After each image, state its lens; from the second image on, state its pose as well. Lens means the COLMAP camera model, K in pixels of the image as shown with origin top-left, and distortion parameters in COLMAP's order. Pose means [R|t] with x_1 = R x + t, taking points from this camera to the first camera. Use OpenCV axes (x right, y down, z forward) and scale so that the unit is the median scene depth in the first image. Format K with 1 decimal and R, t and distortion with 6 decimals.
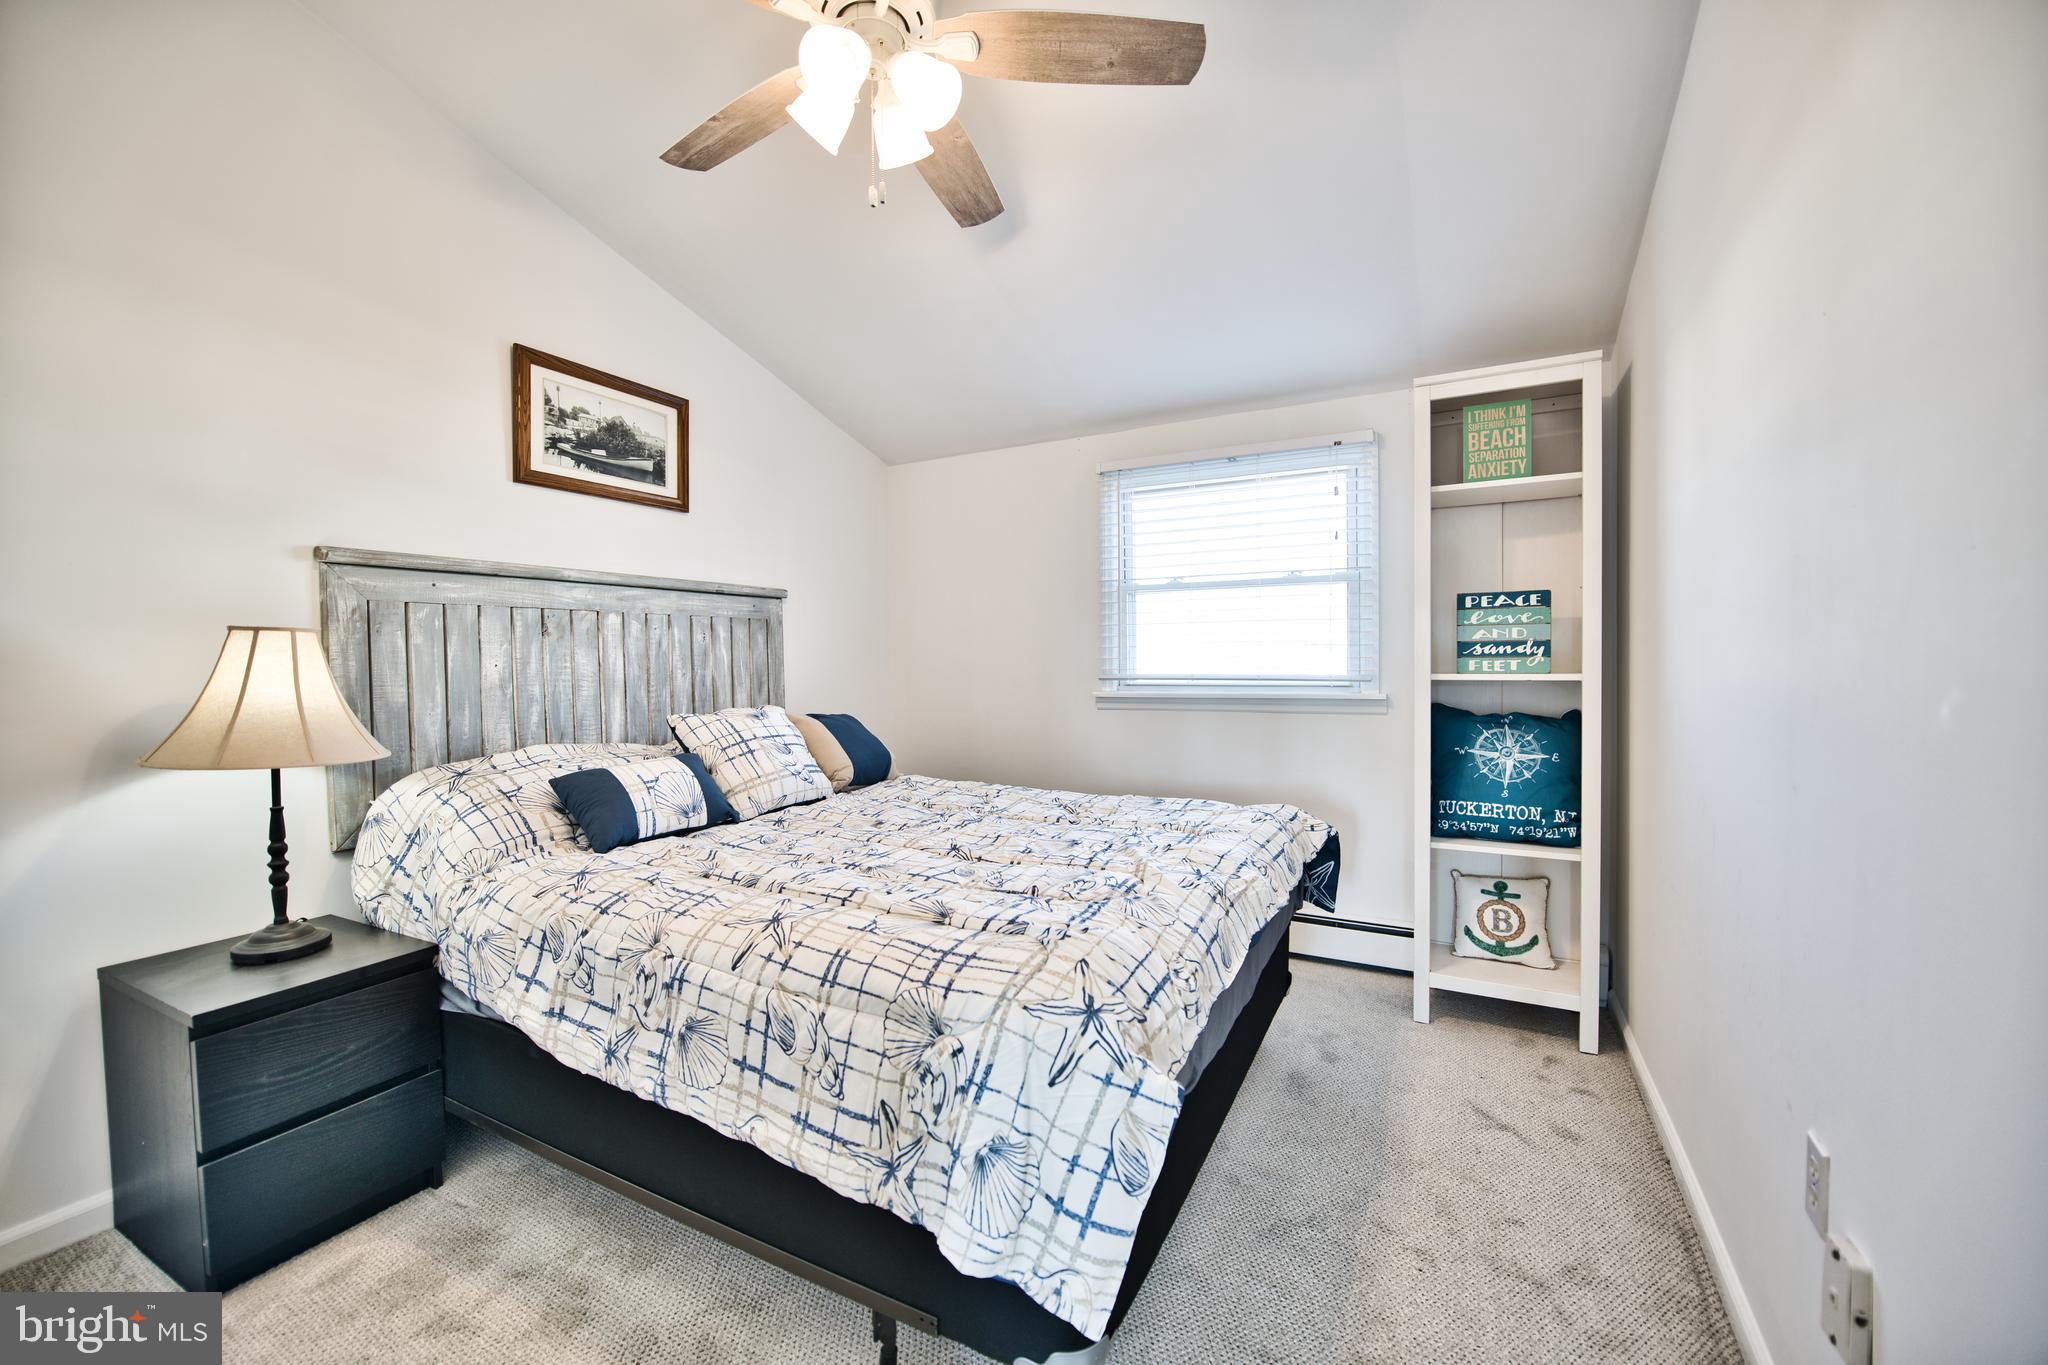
lens RADIAL K [[811.7, 0, 1034.8], [0, 811.7, 677.3], [0, 0, 1]] dist [-0.018872, -0.002012]
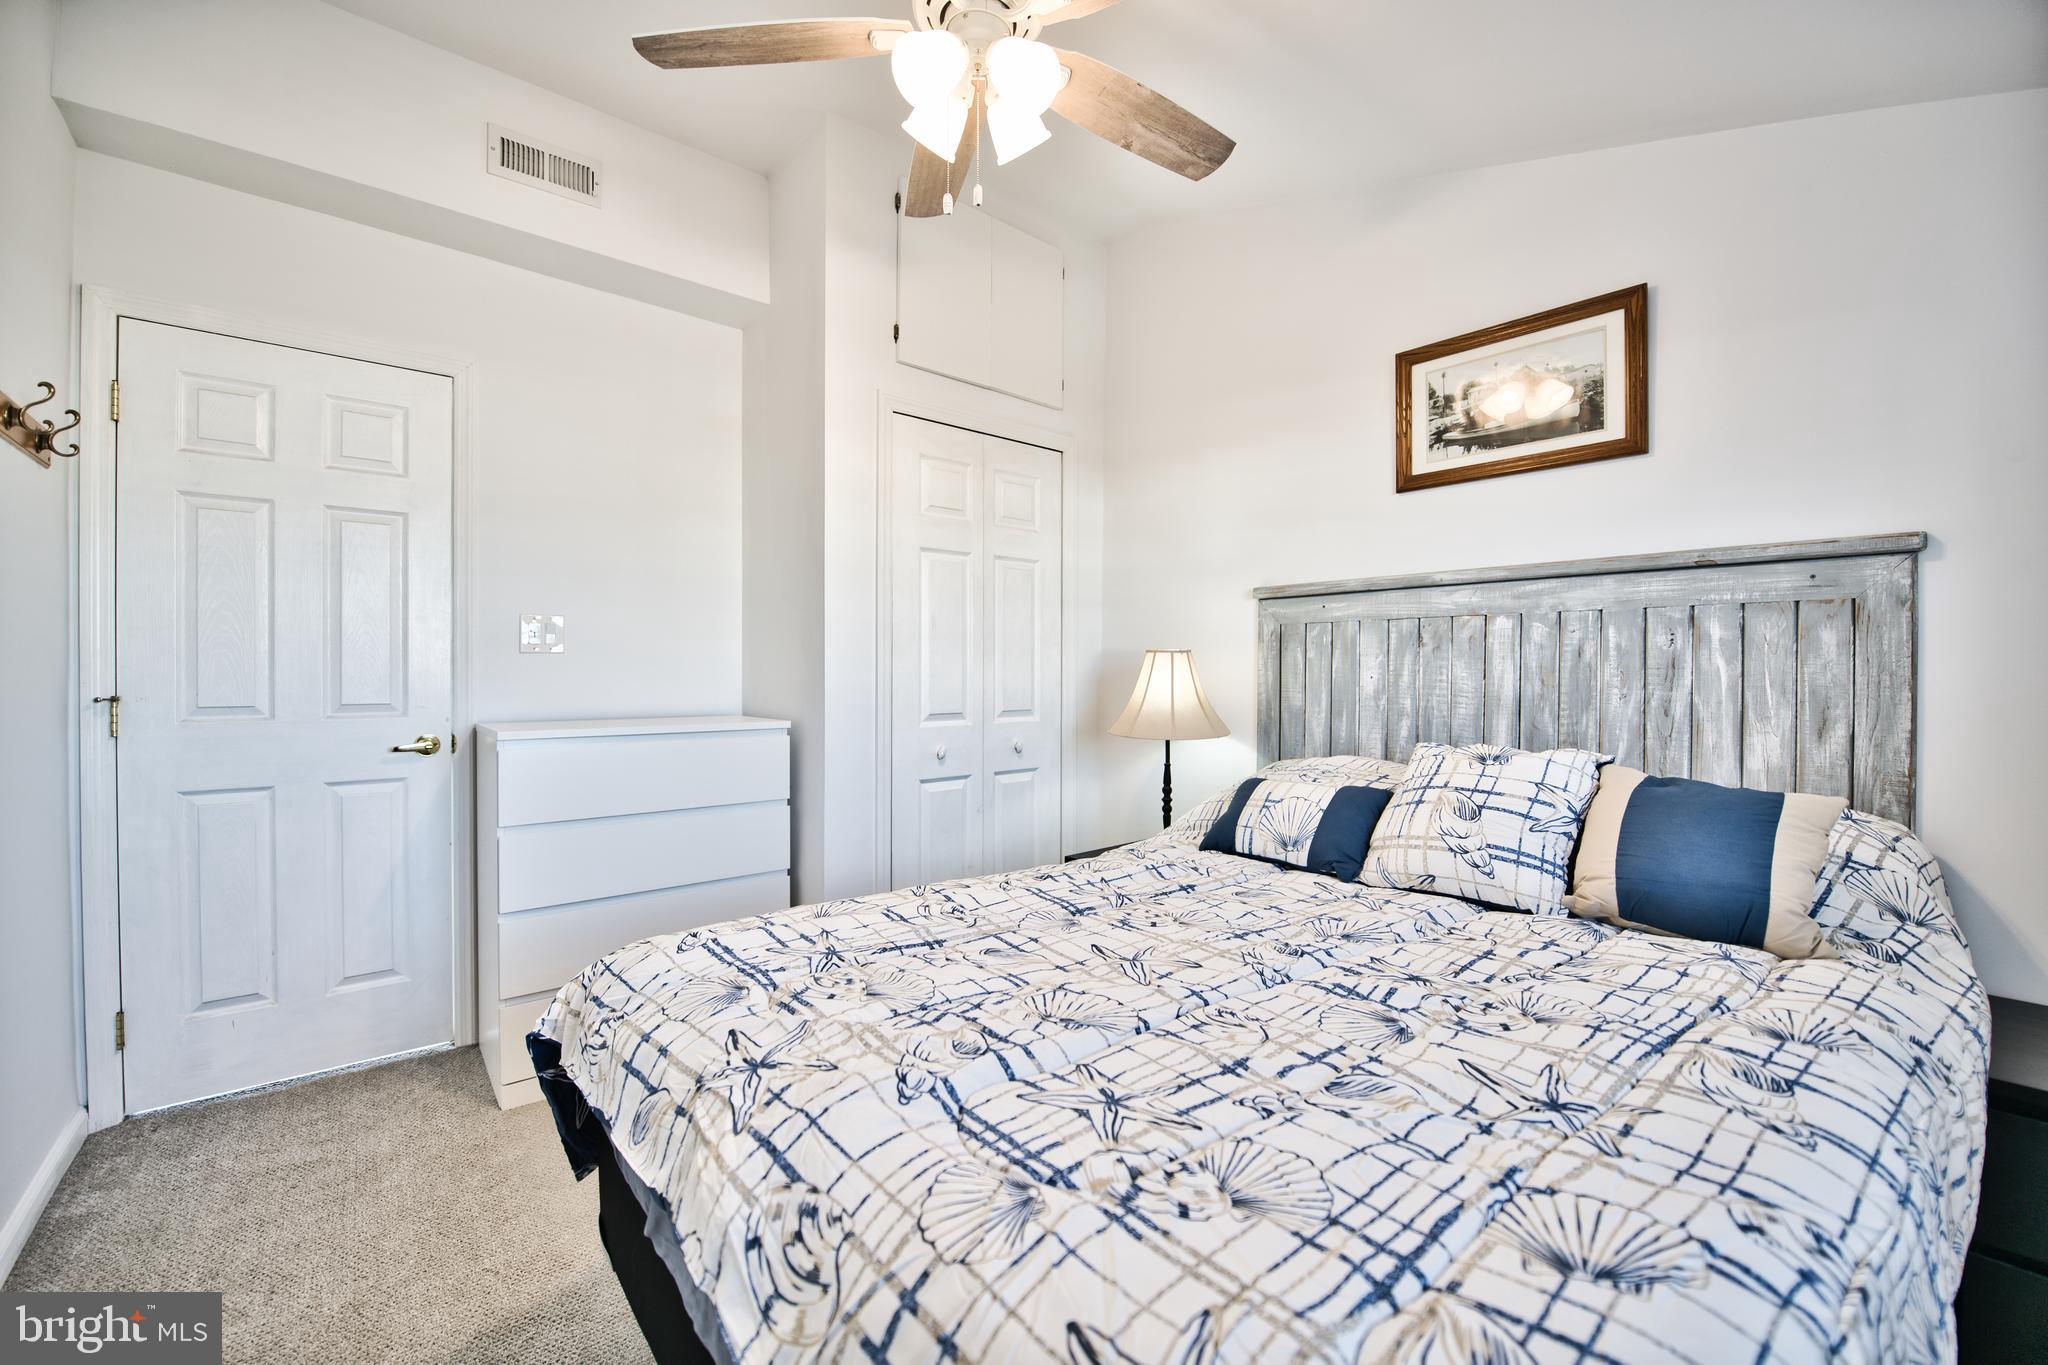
lens RADIAL K [[811.7, 0, 1034.8], [0, 811.7, 677.3], [0, 0, 1]] dist [-0.018872, -0.002012]
pose [[-0.366269, 0.016067, -0.930370, 0.434674], [-0.022244, 0.999414, 0.026017, -0.030090], [0.930243, 0.030224, -0.365697, 0.918290]]
